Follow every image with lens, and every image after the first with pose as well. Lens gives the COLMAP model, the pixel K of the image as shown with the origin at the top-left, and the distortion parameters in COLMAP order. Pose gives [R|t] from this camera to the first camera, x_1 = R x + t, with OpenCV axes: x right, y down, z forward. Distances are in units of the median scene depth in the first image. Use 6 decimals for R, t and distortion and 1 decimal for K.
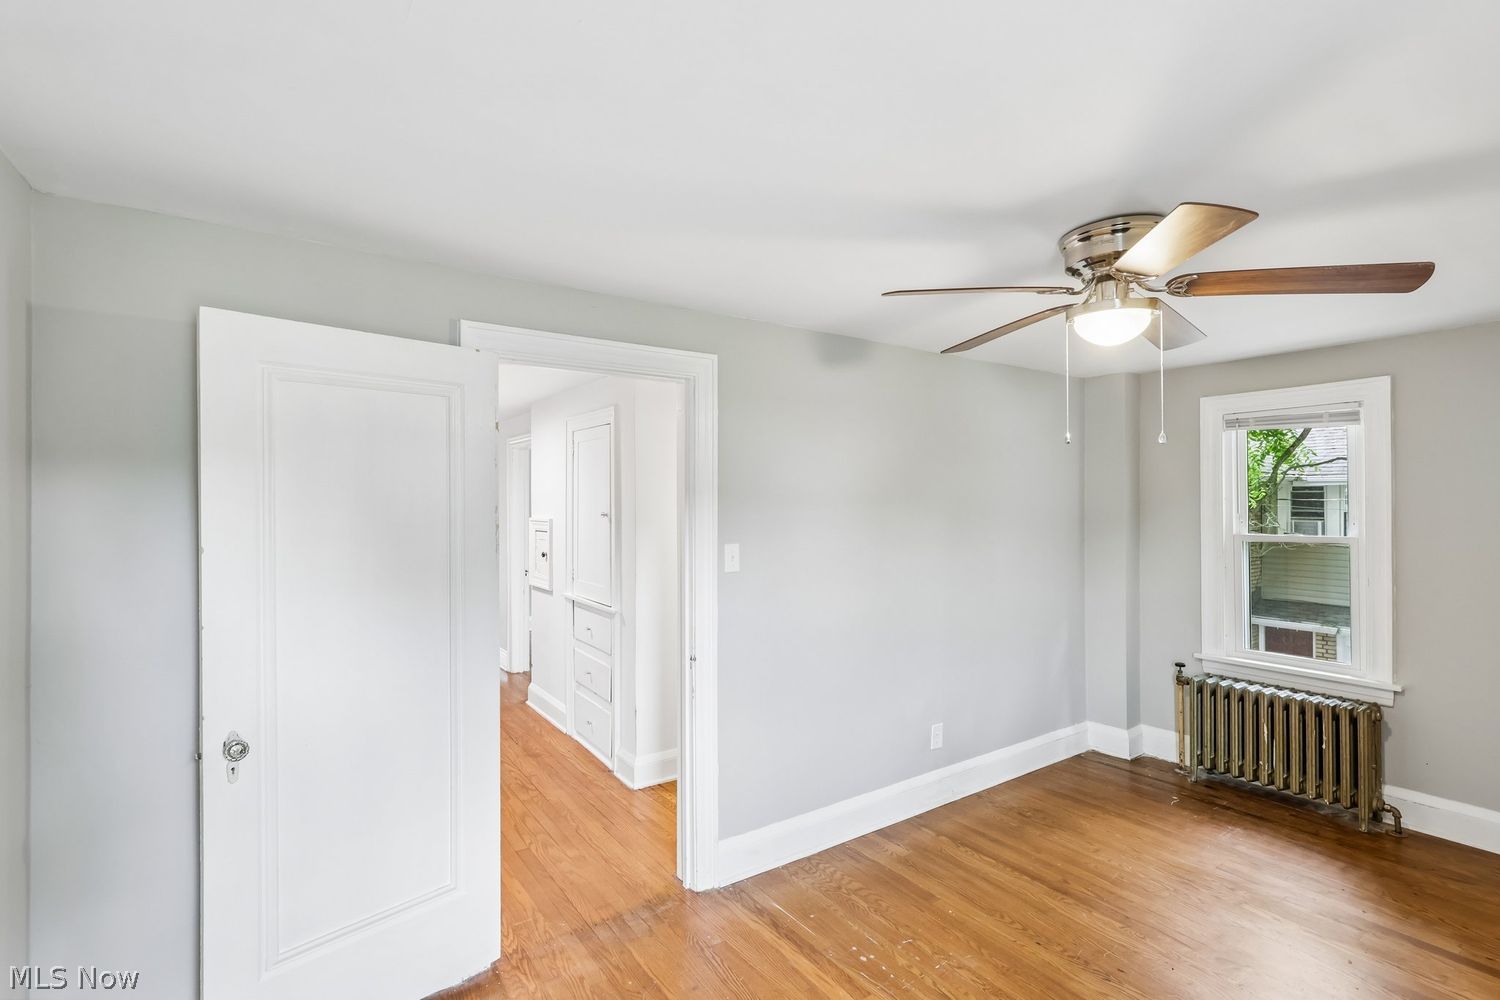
lens RADIAL K [[696.0, 0, 744.6], [0, 696.0, 497.2], [0, 0, 1]] dist [-0.003400, 0.001681]
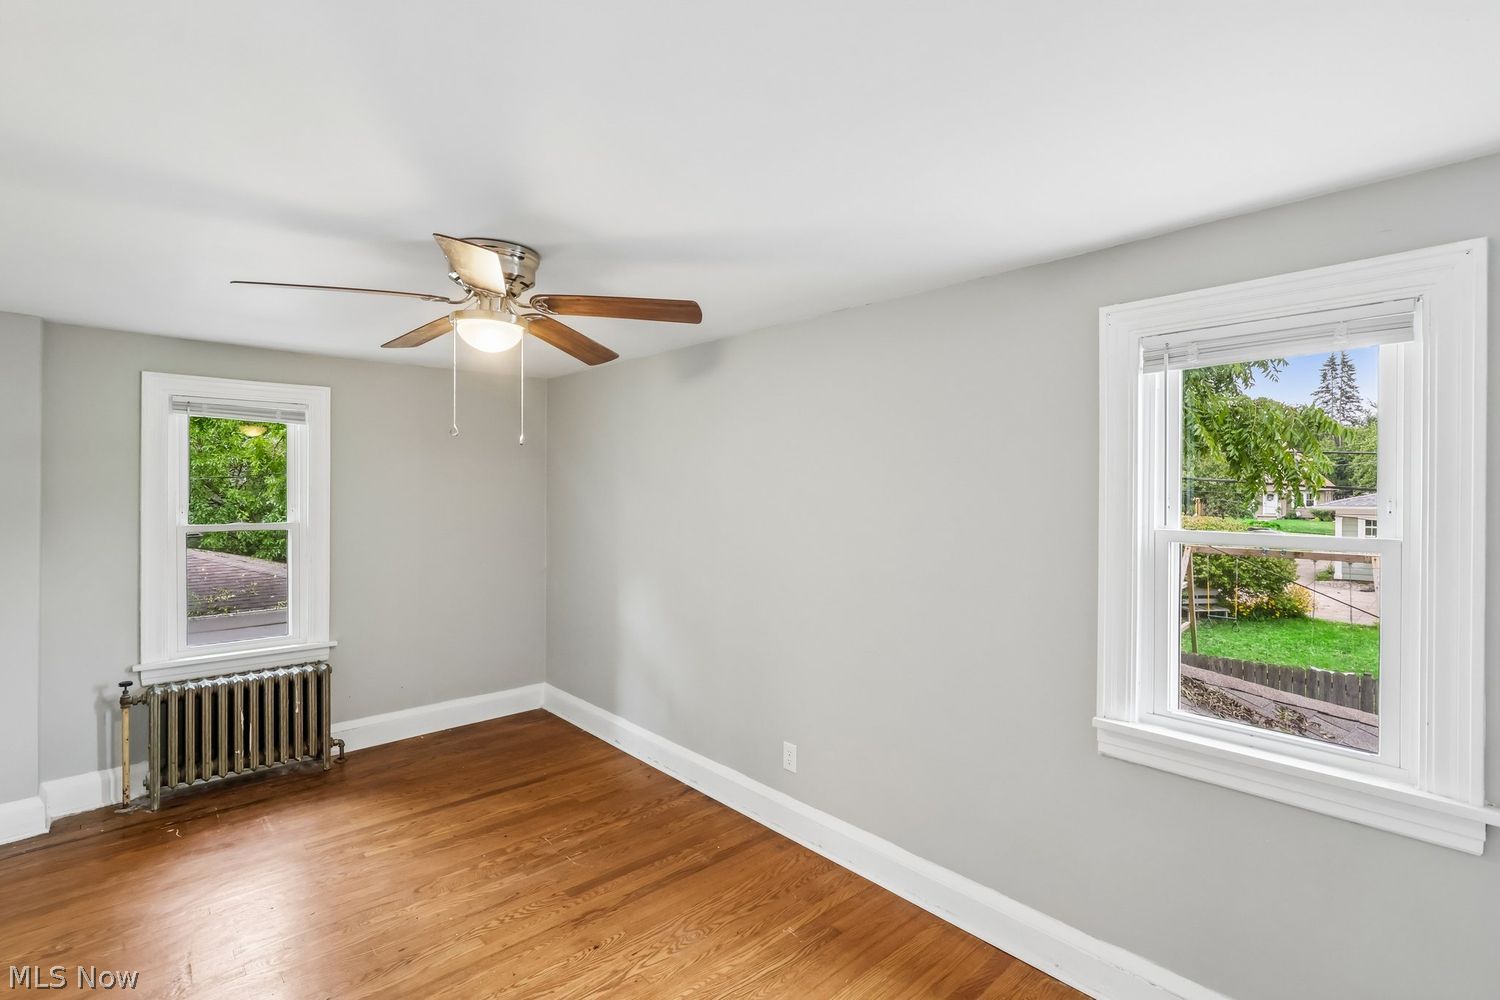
lens RADIAL K [[696.0, 0, 748.9], [0, 696.0, 497.2], [0, 0, 1]] dist [-0.003400, 0.001681]
pose [[-0.140396, -0.007516, 0.990067, -0.354601], [-0.011832, 0.999913, 0.005913, 0.000526], [-0.990025, -0.010885, -0.140472, 0.423470]]
